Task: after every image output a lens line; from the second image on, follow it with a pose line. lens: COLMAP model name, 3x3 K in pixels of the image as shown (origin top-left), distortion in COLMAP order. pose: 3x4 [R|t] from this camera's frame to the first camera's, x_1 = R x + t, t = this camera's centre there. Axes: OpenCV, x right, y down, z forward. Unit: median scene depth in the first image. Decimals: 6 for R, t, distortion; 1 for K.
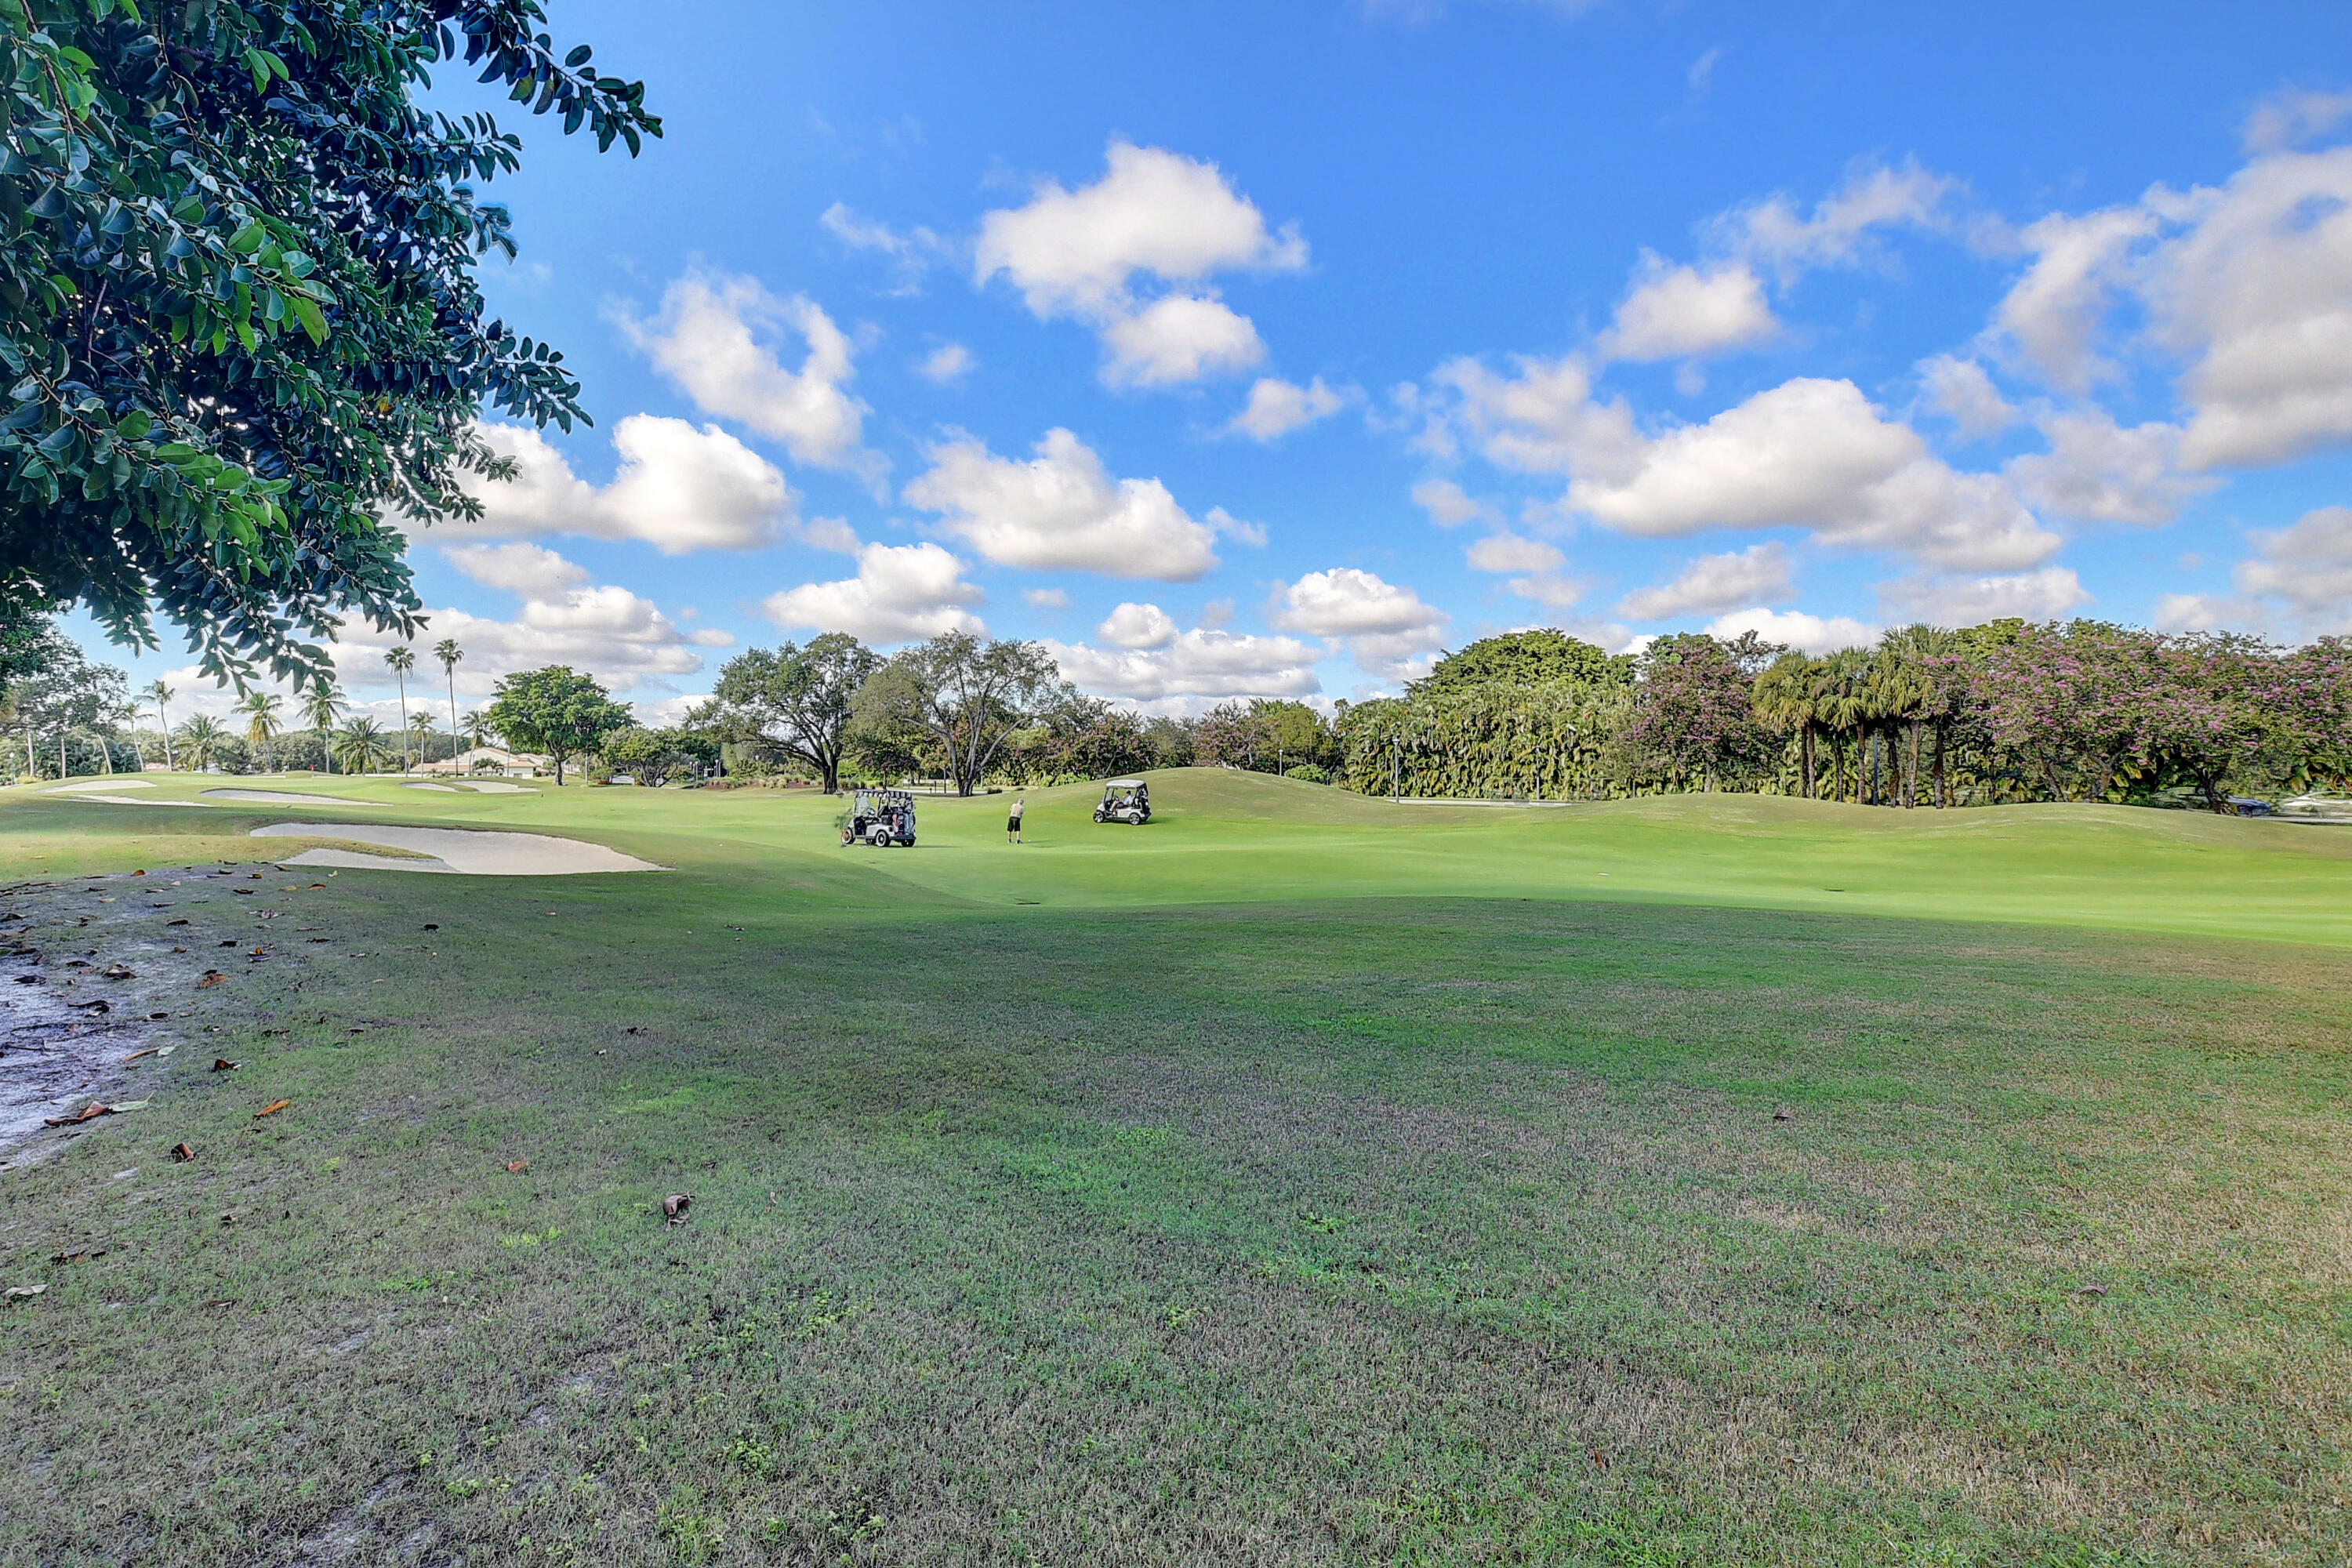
lens RADIAL K [[1041.1, 0, 1177.4], [0, 1041.1, 785.4], [0, 0, 1]] dist [-0.032176, -0.000754]
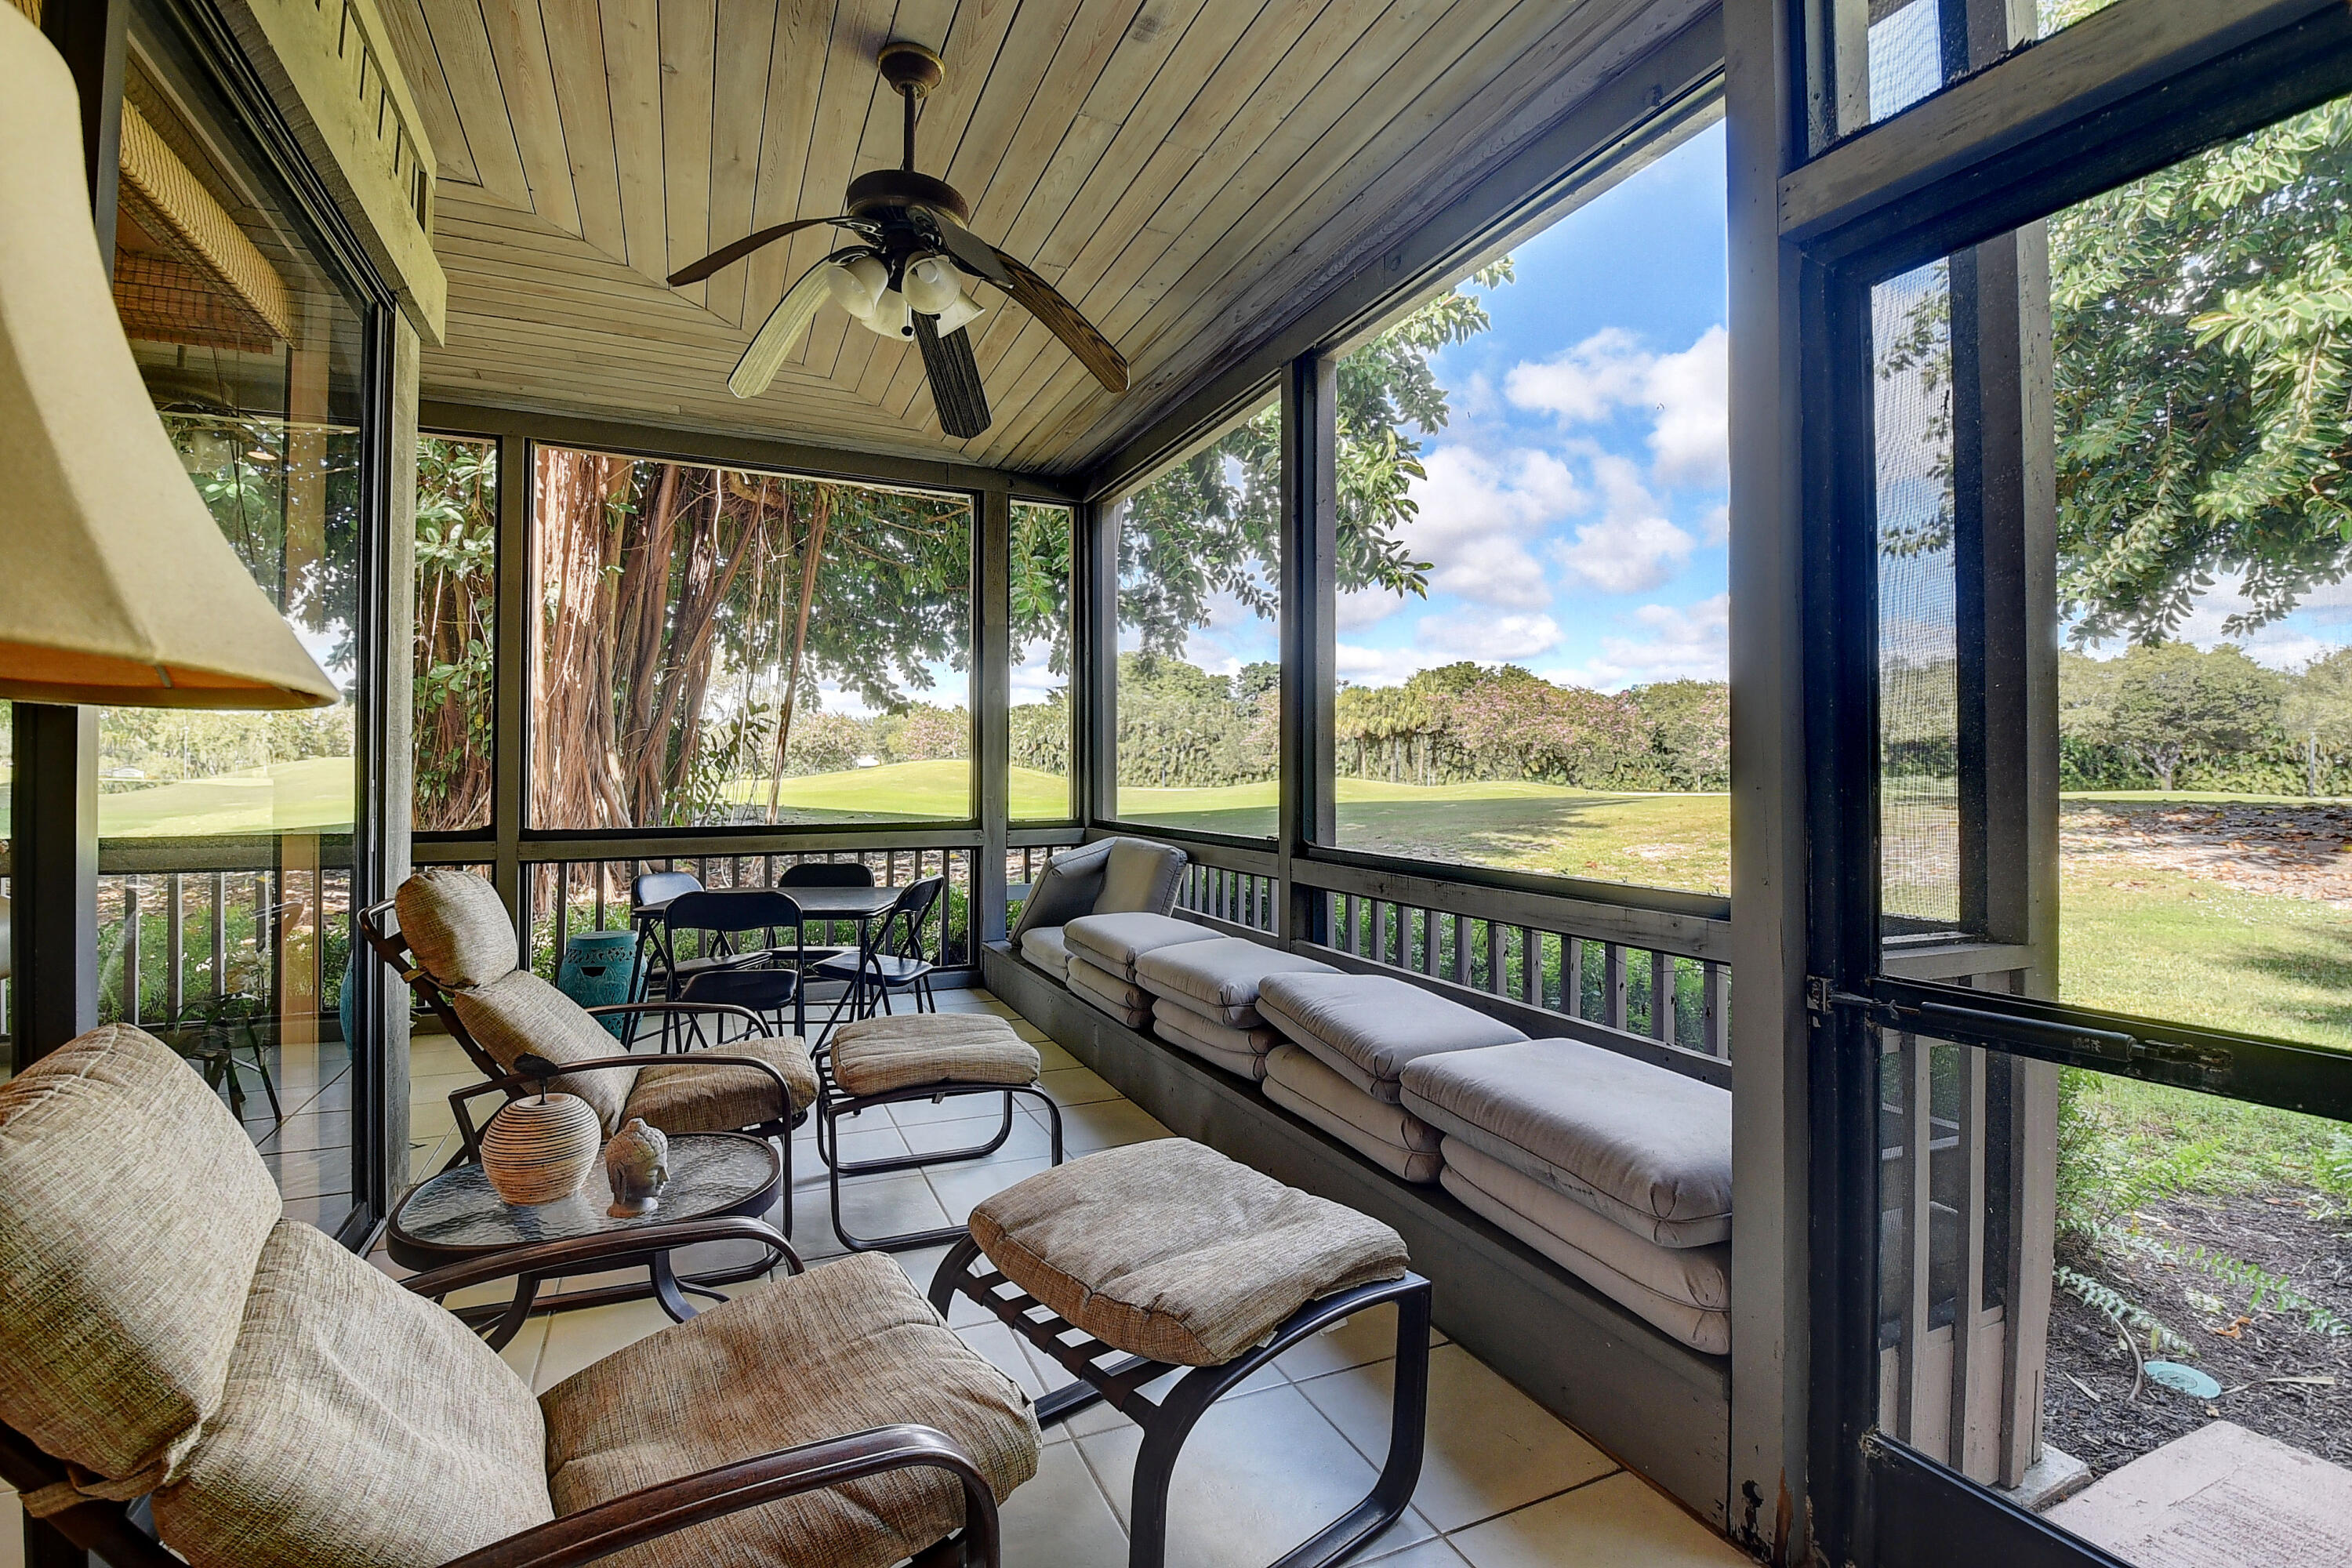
lens RADIAL K [[1041.1, 0, 1173.5], [0, 1041.1, 772.8], [0, 0, 1]] dist [-0.032176, -0.000754]
pose [[0.919864, 0.003243, 0.392225, -0.222327], [0.001030, 0.999942, -0.010682, 0.013105], [-0.392237, 0.010230, 0.919807, -0.276639]]
